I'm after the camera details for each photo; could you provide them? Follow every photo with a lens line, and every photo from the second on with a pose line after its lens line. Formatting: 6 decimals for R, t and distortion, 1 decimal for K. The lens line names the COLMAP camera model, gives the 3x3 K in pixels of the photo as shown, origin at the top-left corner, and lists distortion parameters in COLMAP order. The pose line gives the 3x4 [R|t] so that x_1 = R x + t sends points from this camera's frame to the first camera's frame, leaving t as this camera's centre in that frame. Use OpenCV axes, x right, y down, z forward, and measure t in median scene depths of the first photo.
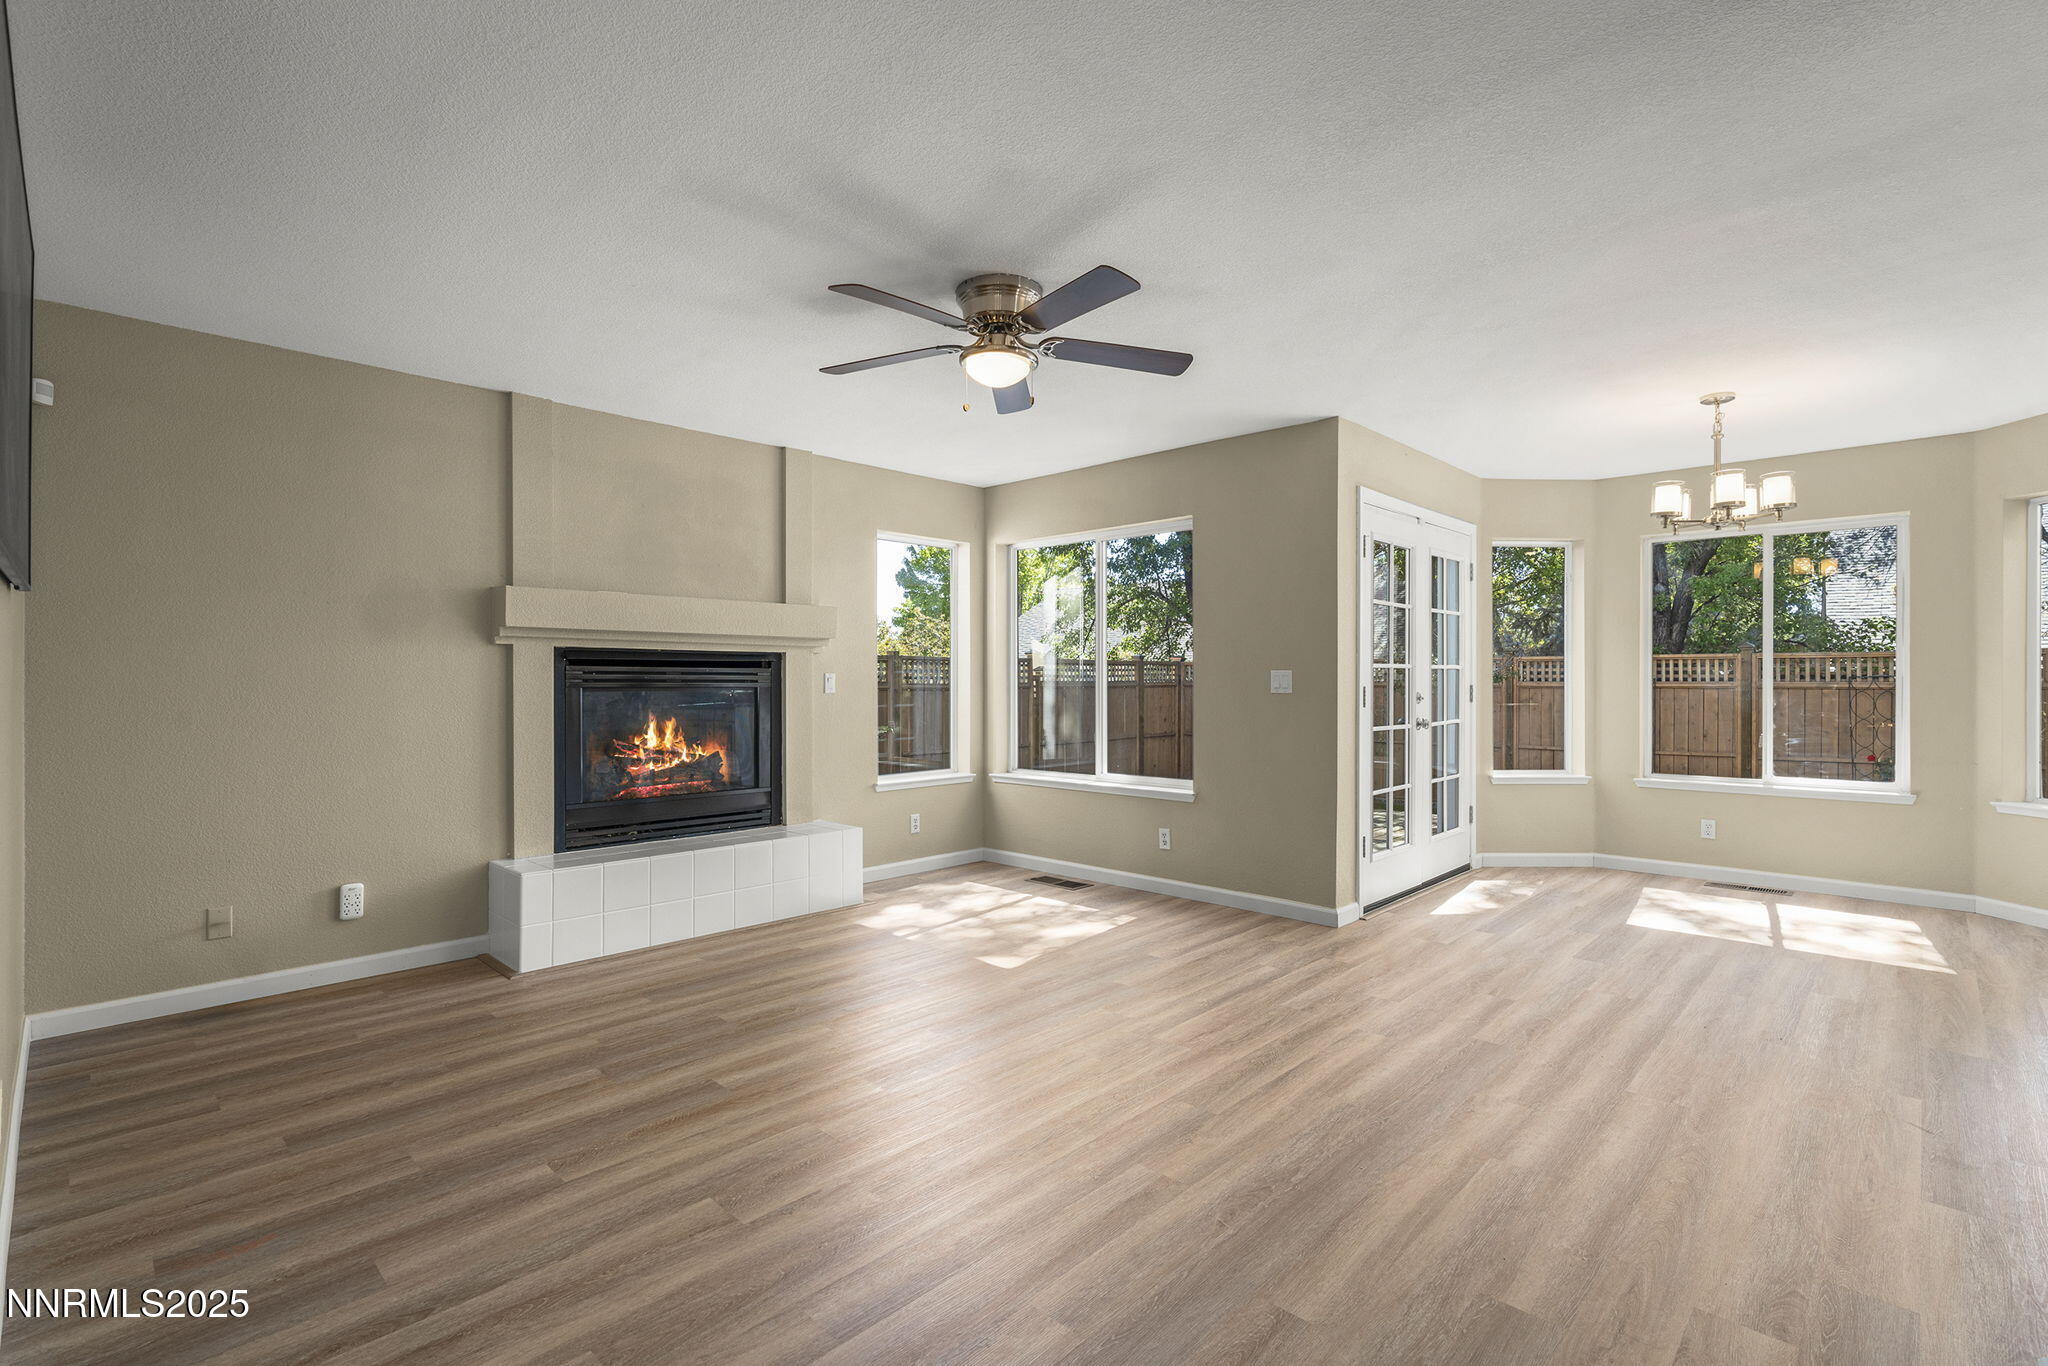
lens RADIAL K [[931.9, 0, 1013.9], [0, 931.9, 688.6], [0, 0, 1]] dist [-0.008819, 0.002376]
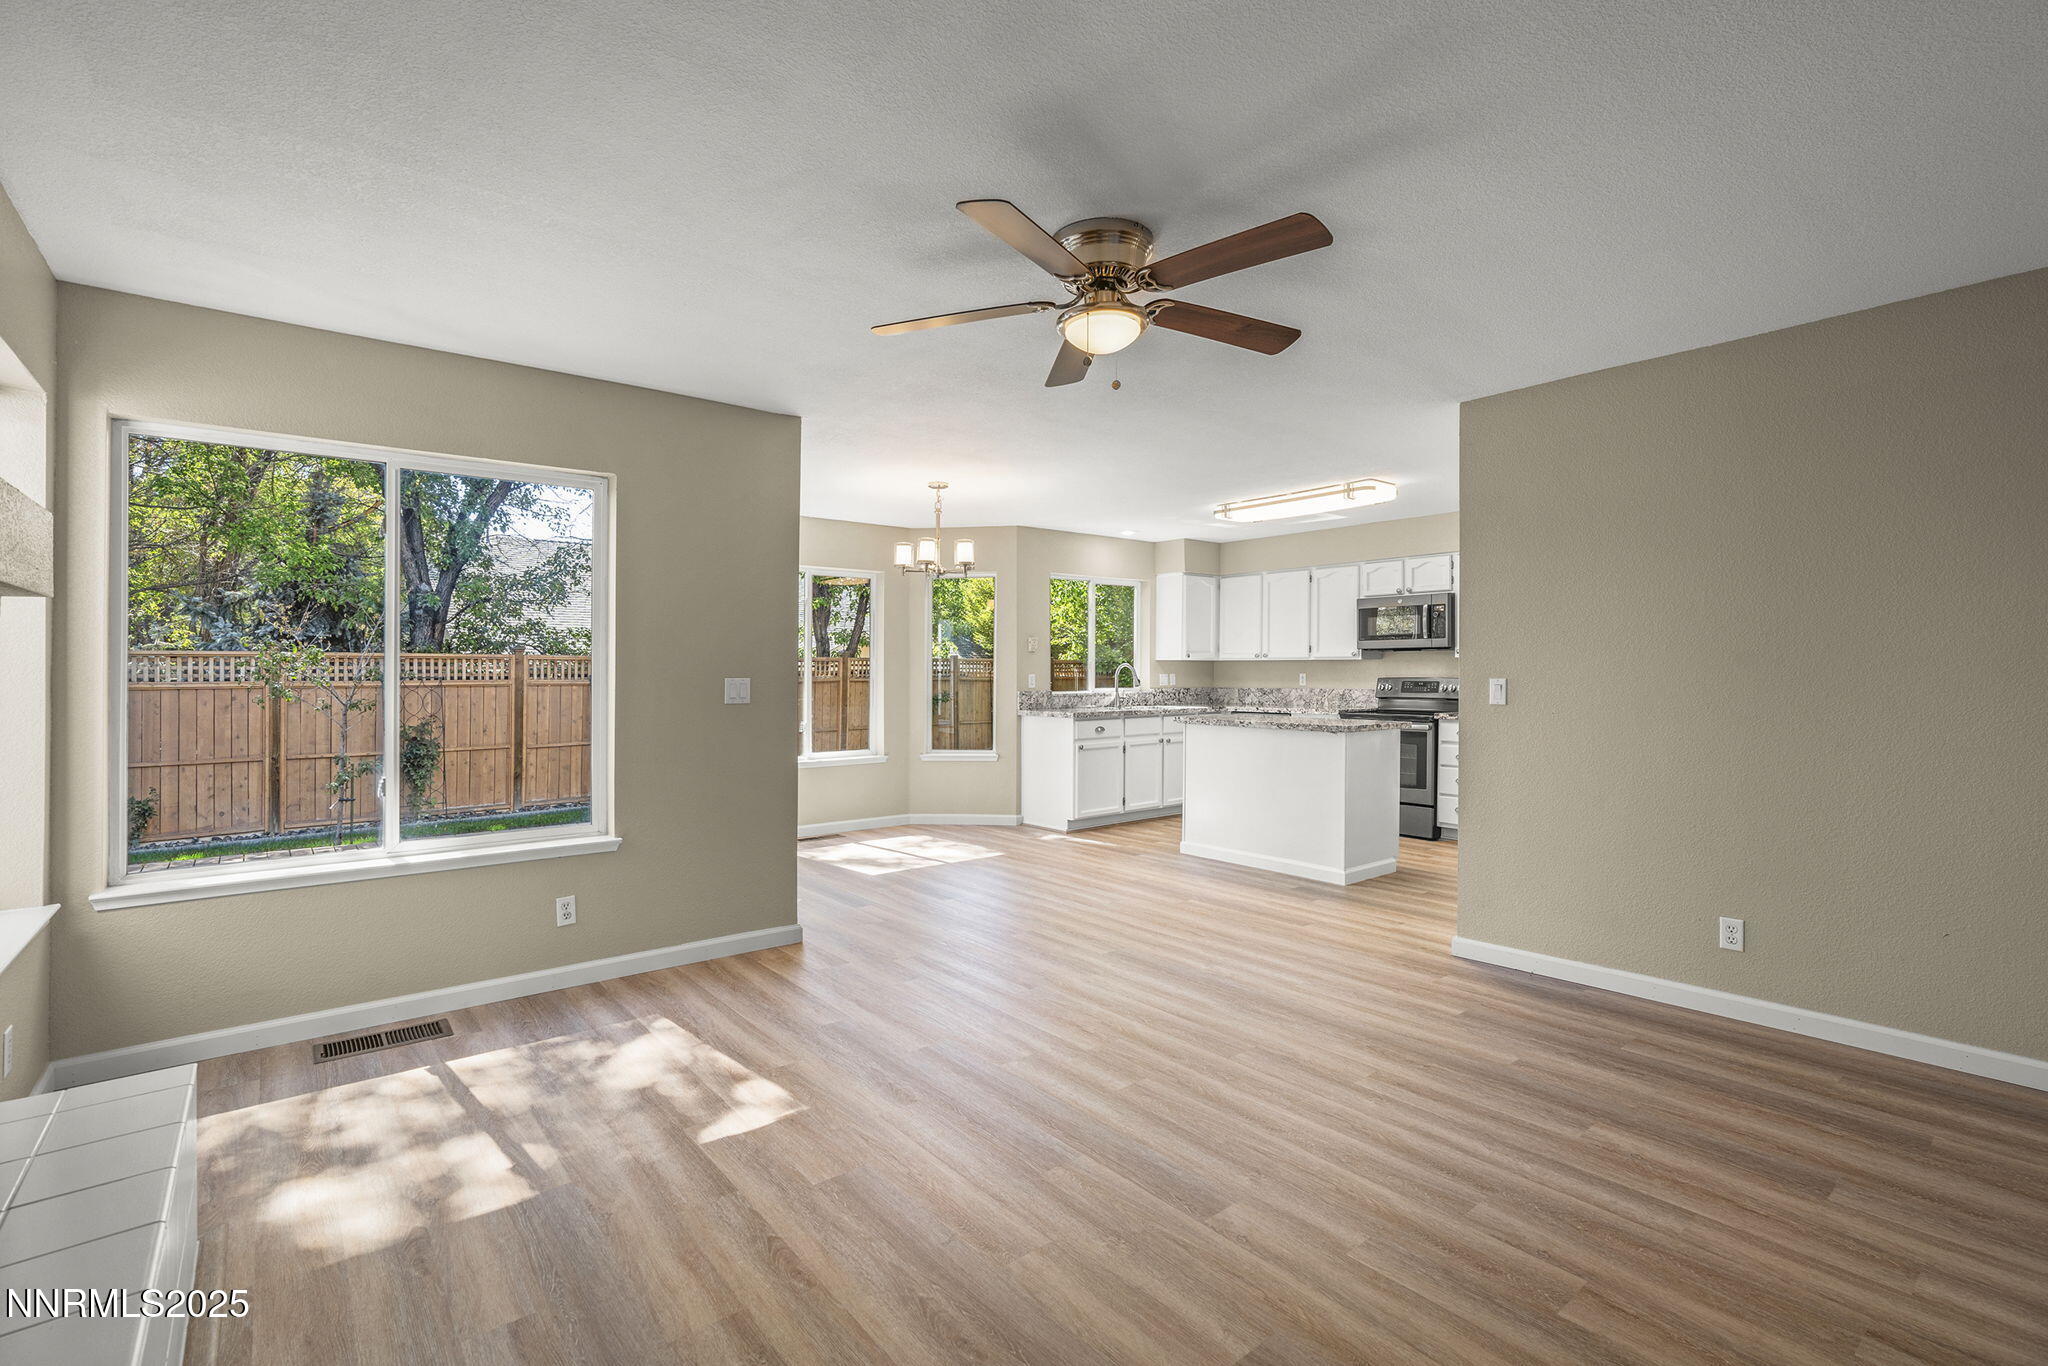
lens RADIAL K [[931.9, 0, 1016.7], [0, 931.9, 689.4], [0, 0, 1]] dist [-0.008819, 0.002376]
pose [[0.117614, -0.016909, 0.992915, -0.544770], [0.009254, 0.999830, 0.015930, -0.018408], [-0.993016, 0.007315, 0.117751, 0.616371]]
